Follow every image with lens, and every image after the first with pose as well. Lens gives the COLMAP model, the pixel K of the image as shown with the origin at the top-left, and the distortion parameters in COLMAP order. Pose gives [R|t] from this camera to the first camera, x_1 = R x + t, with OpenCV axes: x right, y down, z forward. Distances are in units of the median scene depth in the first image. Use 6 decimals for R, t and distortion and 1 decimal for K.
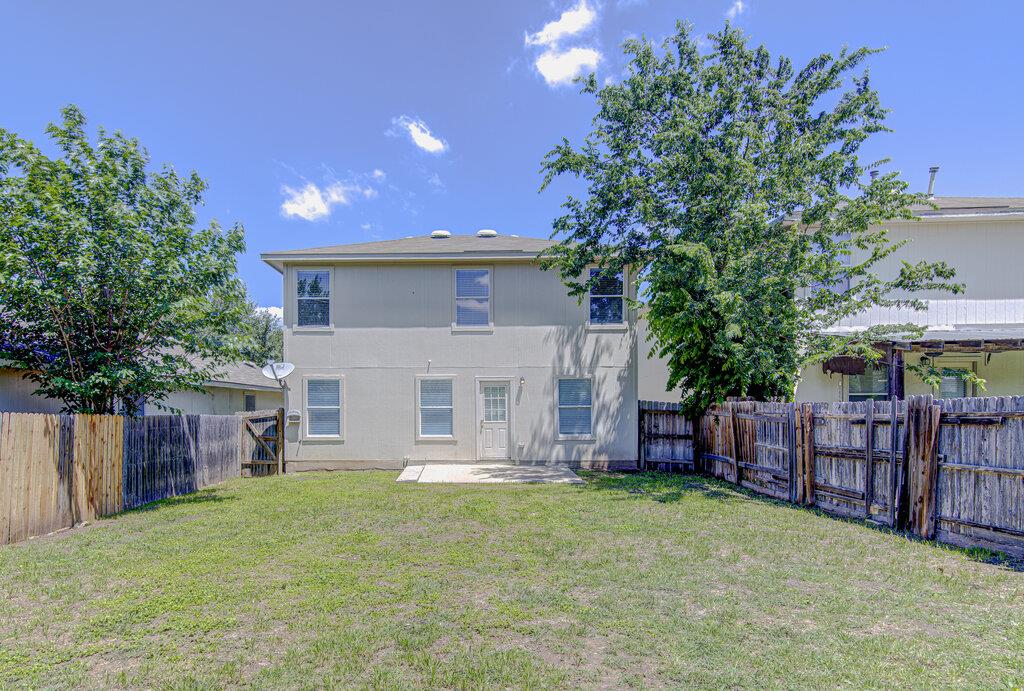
lens RADIAL K [[575.9, 0, 462.6], [0, 575.9, 416.4], [0, 0, 1]] dist [-0.000353, 0.000378]
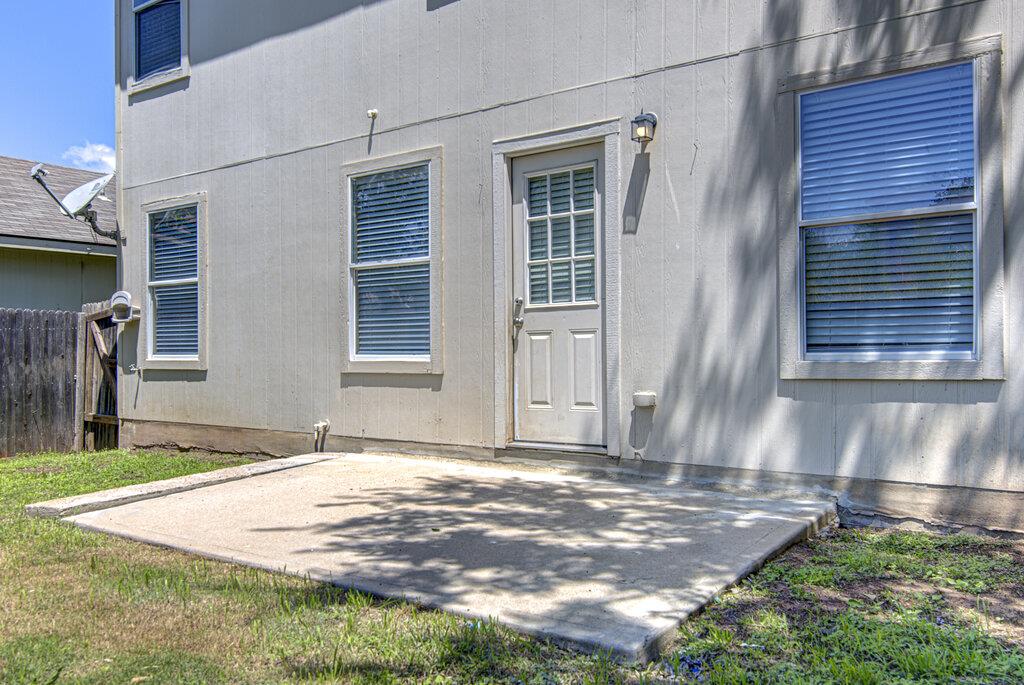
lens RADIAL K [[856.4, 0, 503.1], [0, 856.4, 369.1], [0, 0, 1]] dist [-0.030140, 0.002049]
pose [[0.816027, 0.009904, -0.577929, 0.263584], [-0.003594, 0.999921, 0.012061, 0.034263], [0.578003, -0.007765, 0.815998, 0.672317]]
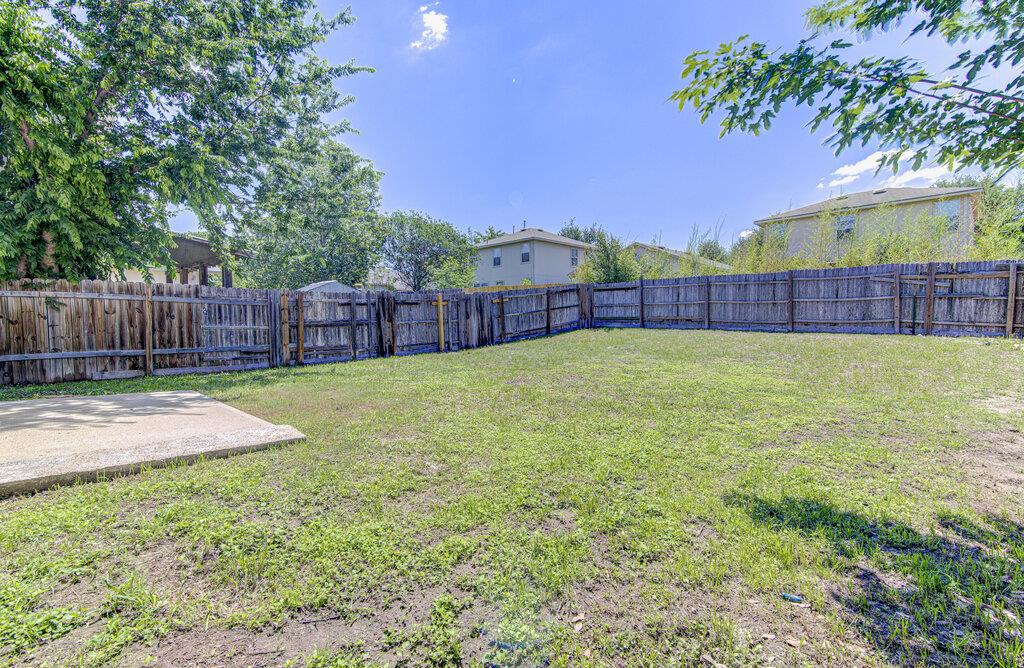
lens RADIAL K [[471.7, 0, 511.3], [0, 471.7, 330.4], [0, 0, 1]] dist [0.019021, 0.000302]
pose [[-0.708087, -0.008423, 0.706075, -0.369360], [0.021622, 0.999201, 0.033603, 0.029000], [-0.705795, 0.039060, -0.707339, 0.936068]]
